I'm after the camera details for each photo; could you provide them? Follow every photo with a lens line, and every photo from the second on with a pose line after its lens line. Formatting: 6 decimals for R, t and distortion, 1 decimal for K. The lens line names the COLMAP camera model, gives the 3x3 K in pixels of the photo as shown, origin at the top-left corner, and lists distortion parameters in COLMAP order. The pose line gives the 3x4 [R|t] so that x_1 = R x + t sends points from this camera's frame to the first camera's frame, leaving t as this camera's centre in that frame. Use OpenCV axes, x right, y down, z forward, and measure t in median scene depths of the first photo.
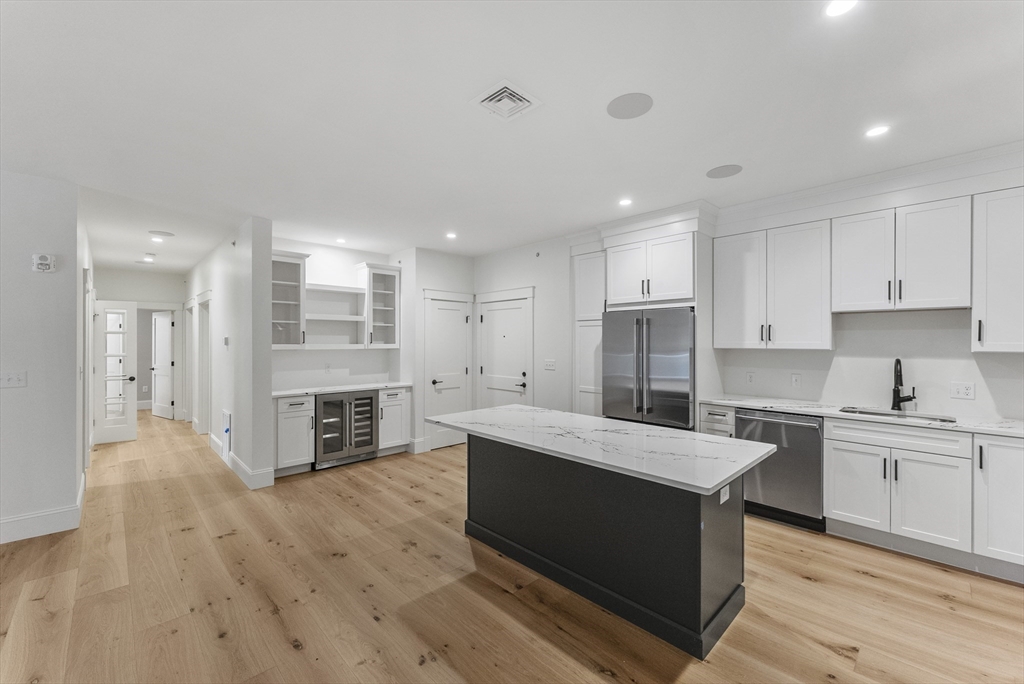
lens RADIAL K [[415.7, 0, 508.5], [0, 415.7, 342.1], [0, 0, 1]] dist [0.000850, -0.000365]
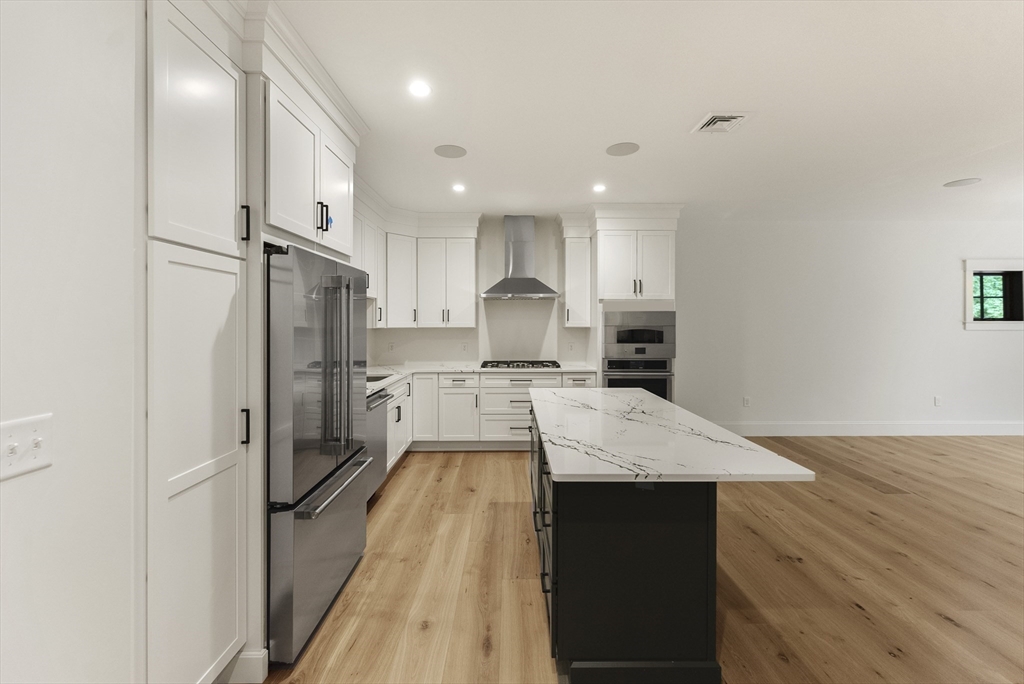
lens RADIAL K [[415.7, 0, 515.9], [0, 415.7, 325.4], [0, 0, 1]] dist [0.000850, -0.000365]
pose [[-0.729978, -0.003507, 0.683461, -0.212497], [0.001971, 0.999972, 0.007237, 0.002577], [-0.683467, 0.006630, -0.729951, 1.216121]]
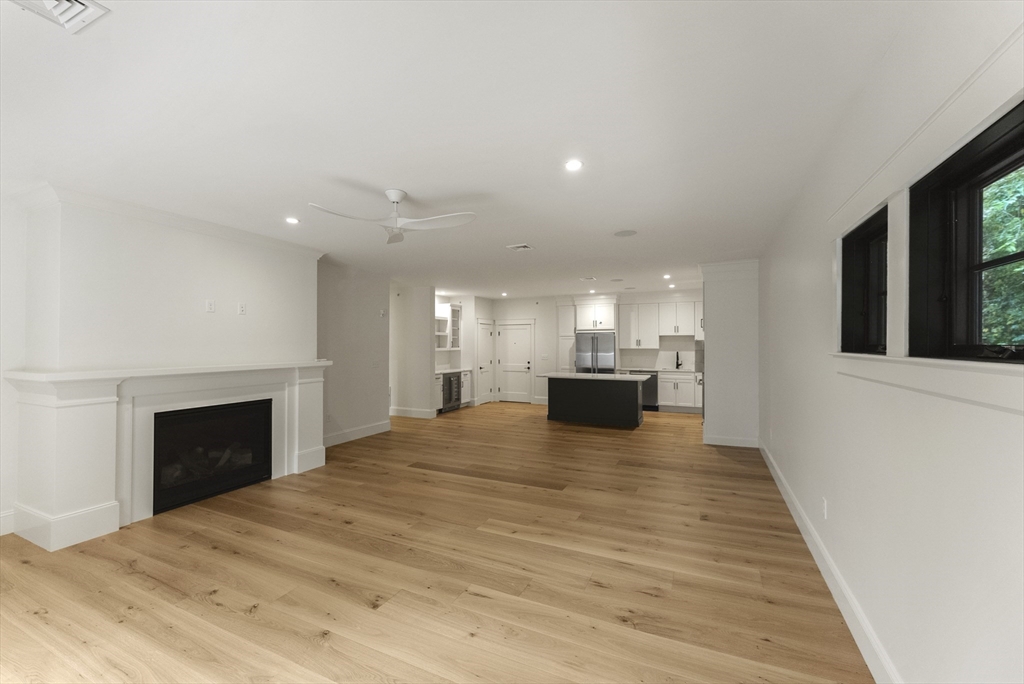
lens RADIAL K [[415.7, 0, 508.0], [0, 415.7, 337.2], [0, 0, 1]] dist [0.000850, -0.000365]
pose [[0.935576, 0.002744, 0.353116, -0.994501], [0.003367, 0.999855, -0.016692, -0.013715], [-0.353111, 0.016805, 0.935431, -1.079671]]
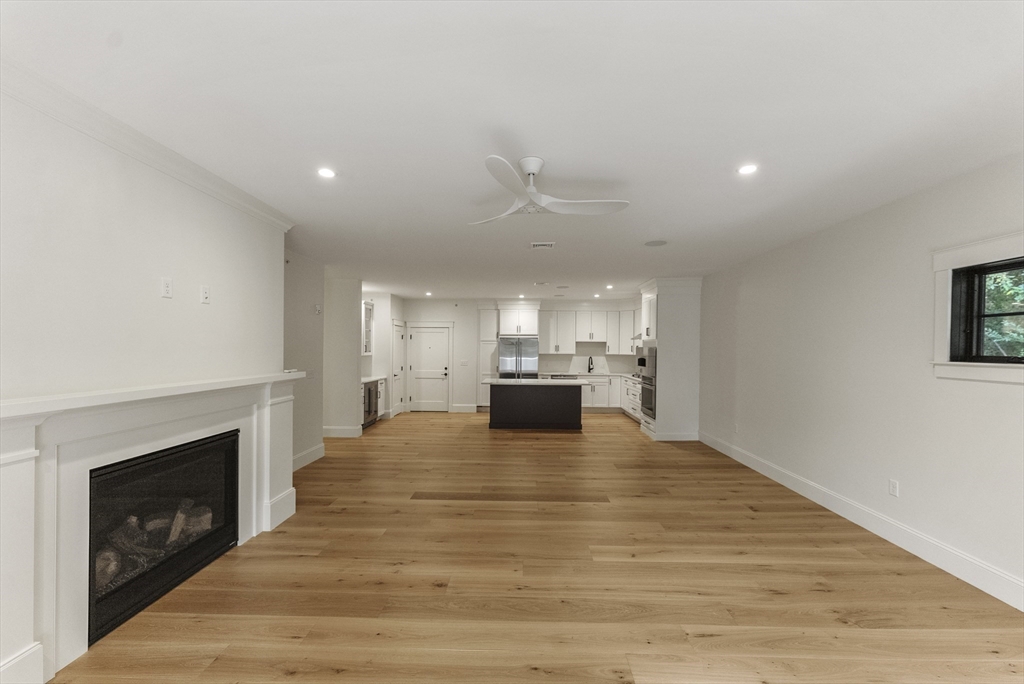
lens RADIAL K [[415.7, 0, 510.4], [0, 415.7, 348.0], [0, 0, 1]] dist [0.000850, -0.000365]
pose [[0.713226, 0.002650, 0.700929, -1.390754], [-0.004038, 0.999992, 0.000327, -0.020530], [-0.700923, -0.003064, 0.713231, -0.685278]]
